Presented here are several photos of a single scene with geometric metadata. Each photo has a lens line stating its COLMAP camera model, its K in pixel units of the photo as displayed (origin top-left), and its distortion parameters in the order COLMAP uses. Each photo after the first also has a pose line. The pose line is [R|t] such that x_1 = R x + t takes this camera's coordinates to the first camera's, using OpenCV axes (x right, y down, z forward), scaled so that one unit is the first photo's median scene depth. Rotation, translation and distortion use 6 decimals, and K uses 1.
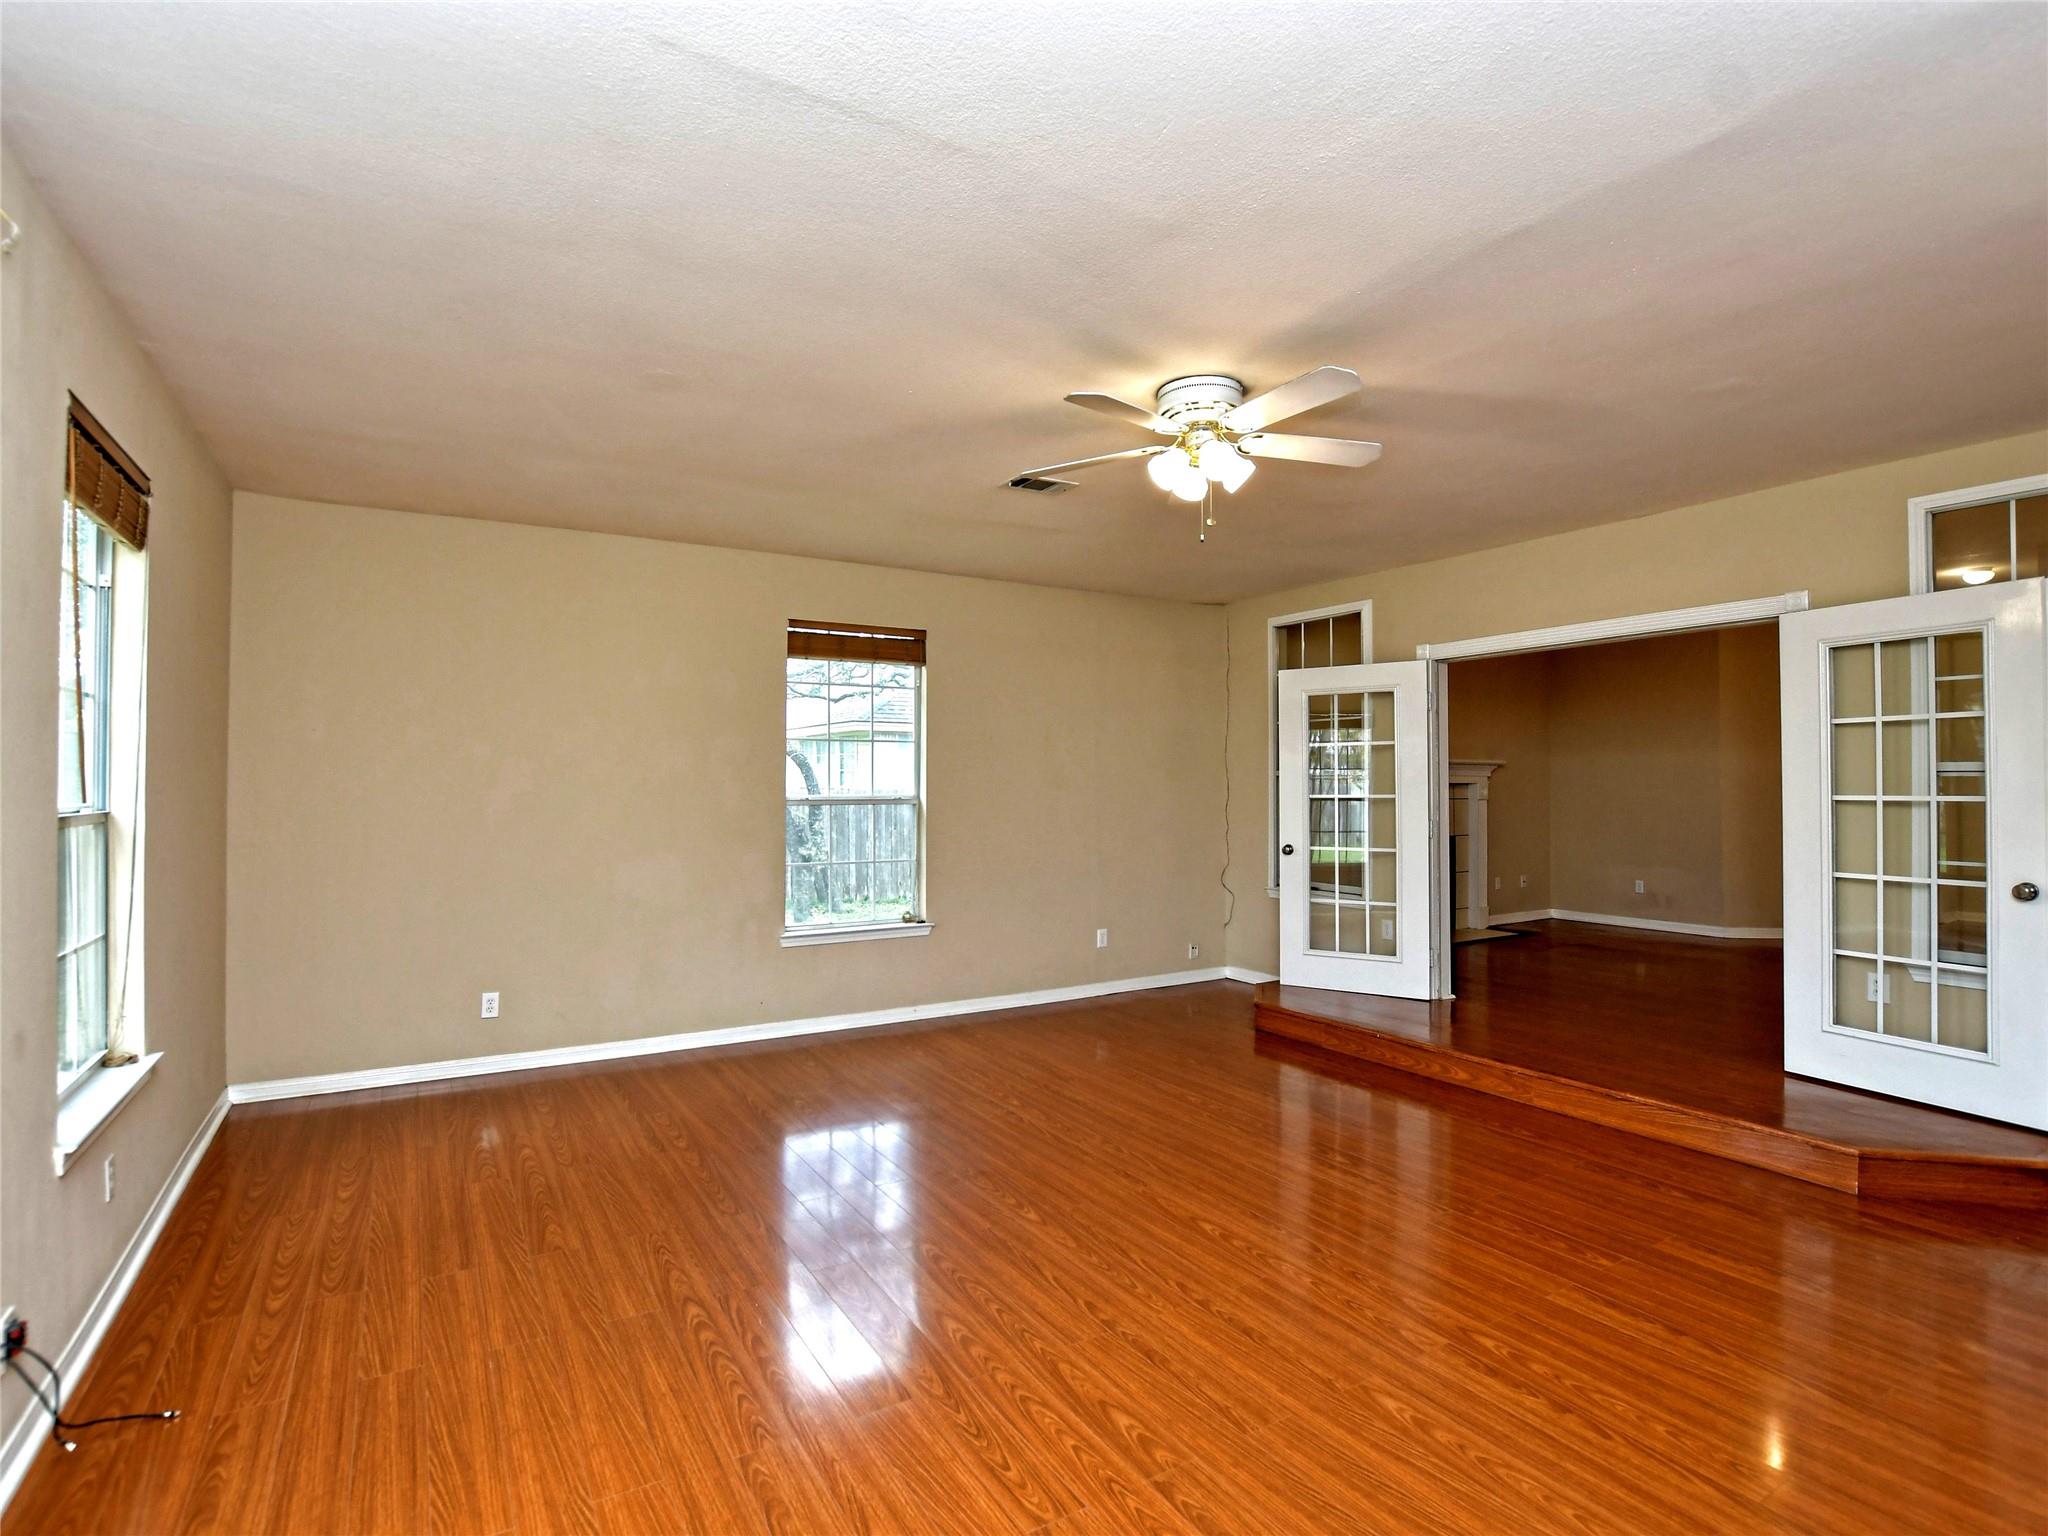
lens RADIAL K [[1015.4, 0, 1006.7], [0, 1015.4, 784.3], [0, 0, 1]] dist [-0.030071, -0.000327]
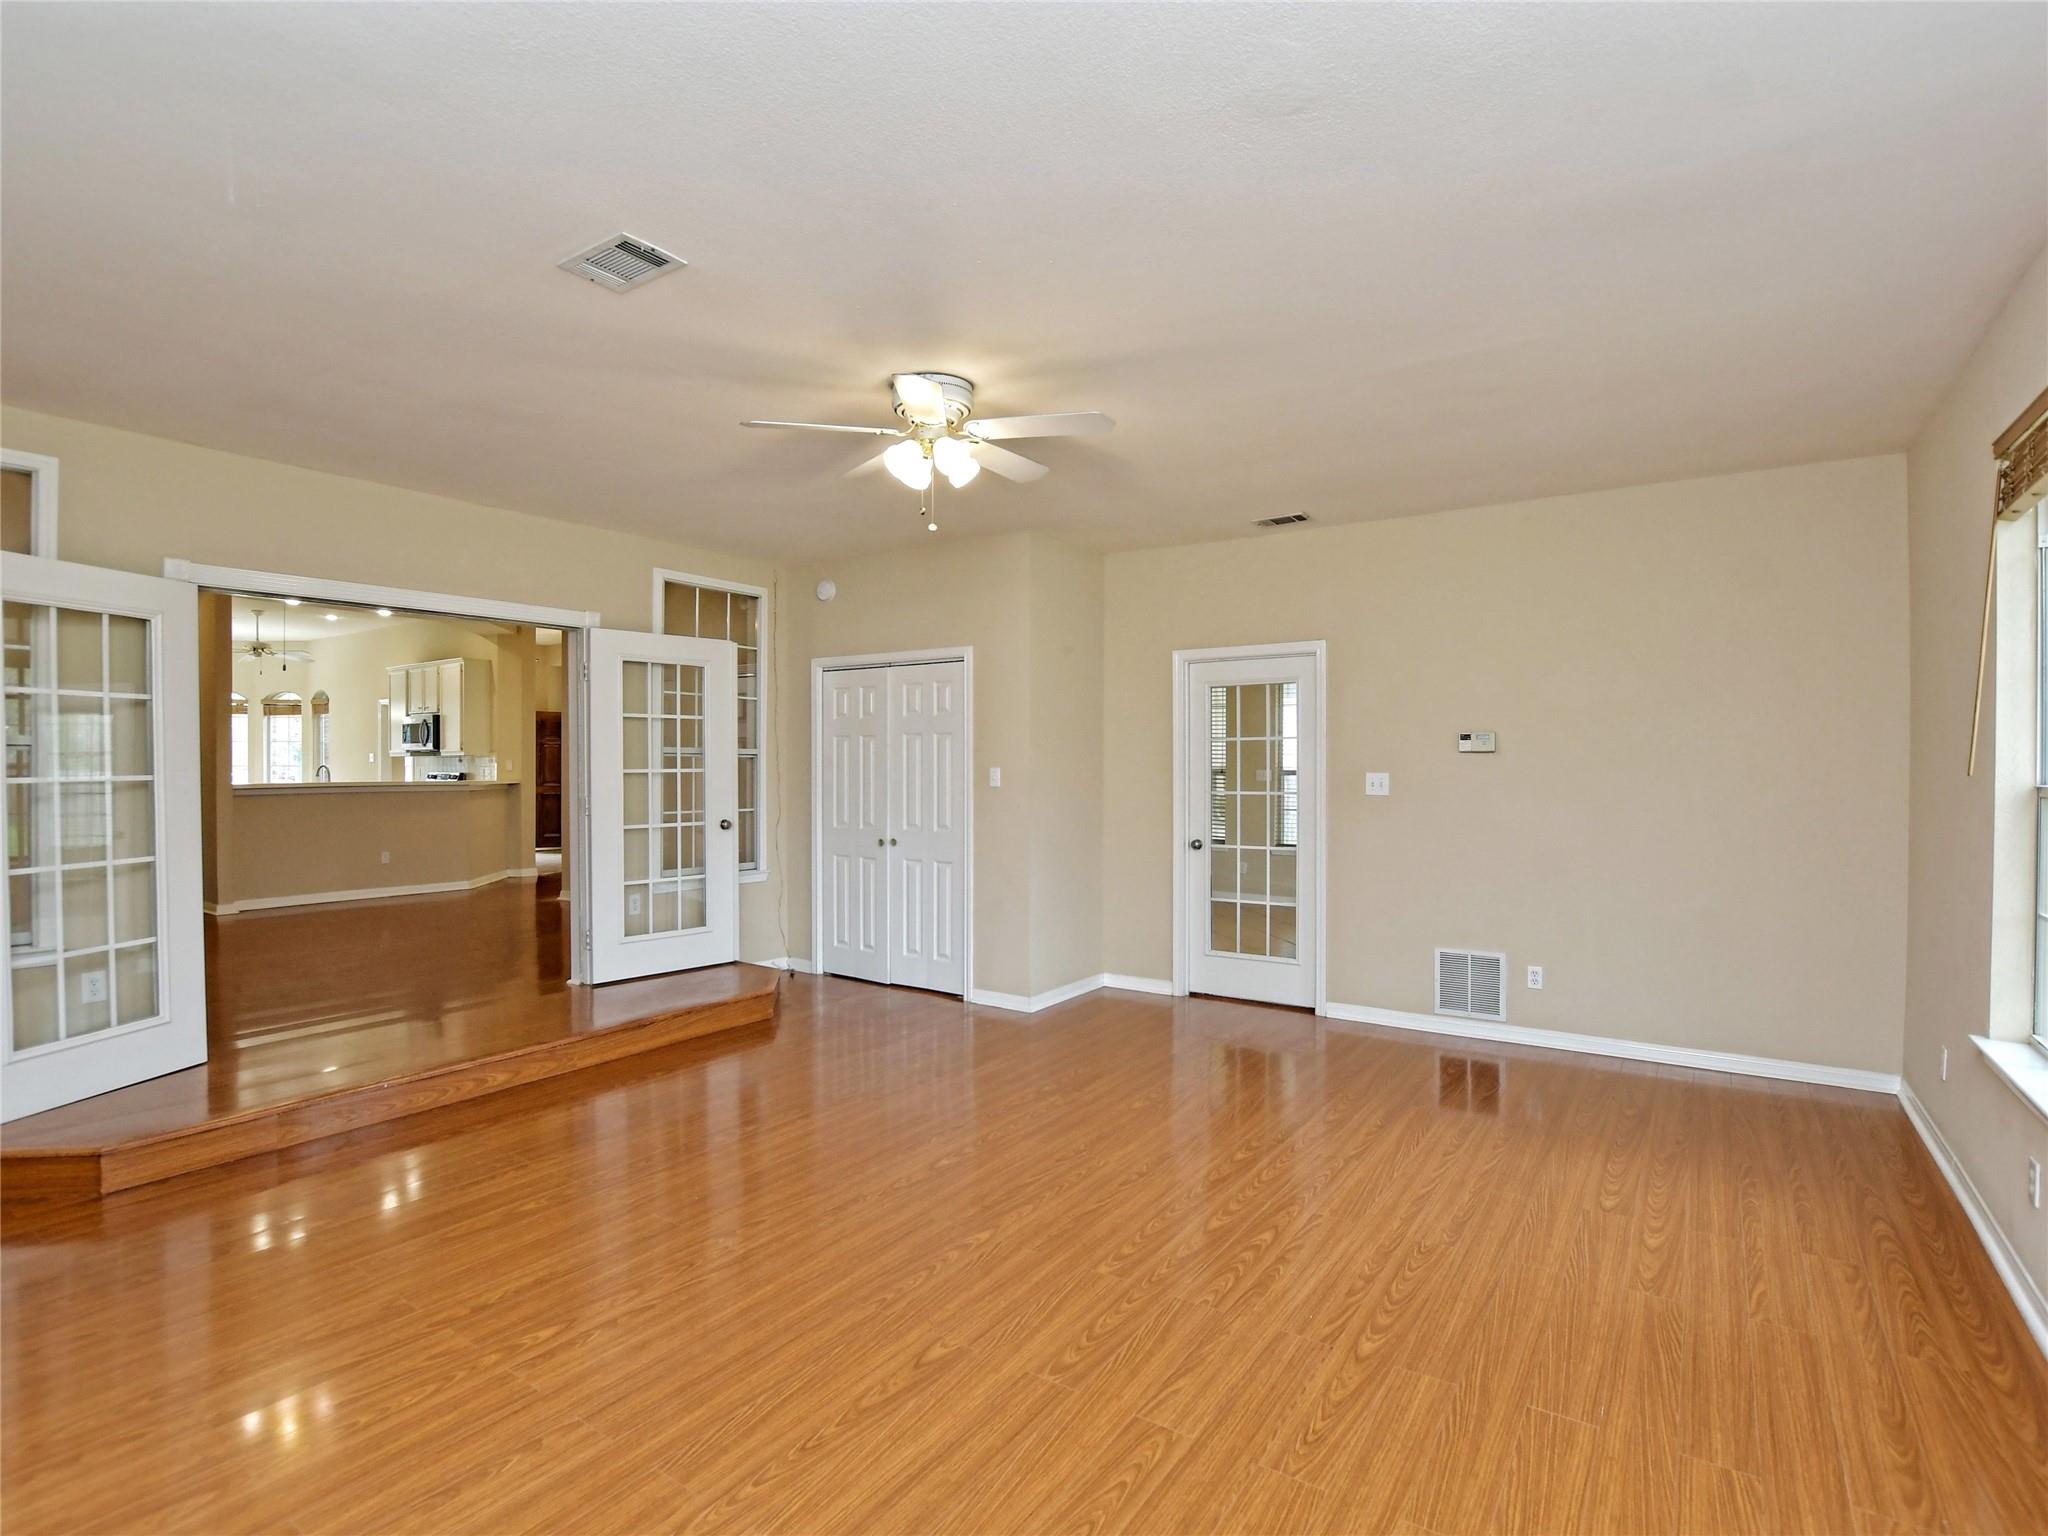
lens RADIAL K [[1015.4, 0, 1006.7], [0, 1015.4, 784.3], [0, 0, 1]] dist [-0.030071, -0.000327]
pose [[-0.417426, -0.017902, 0.908535, -0.680936], [0.000692, 0.999799, 0.020018, 0.004223], [-0.908711, 0.008984, -0.417330, 1.154336]]
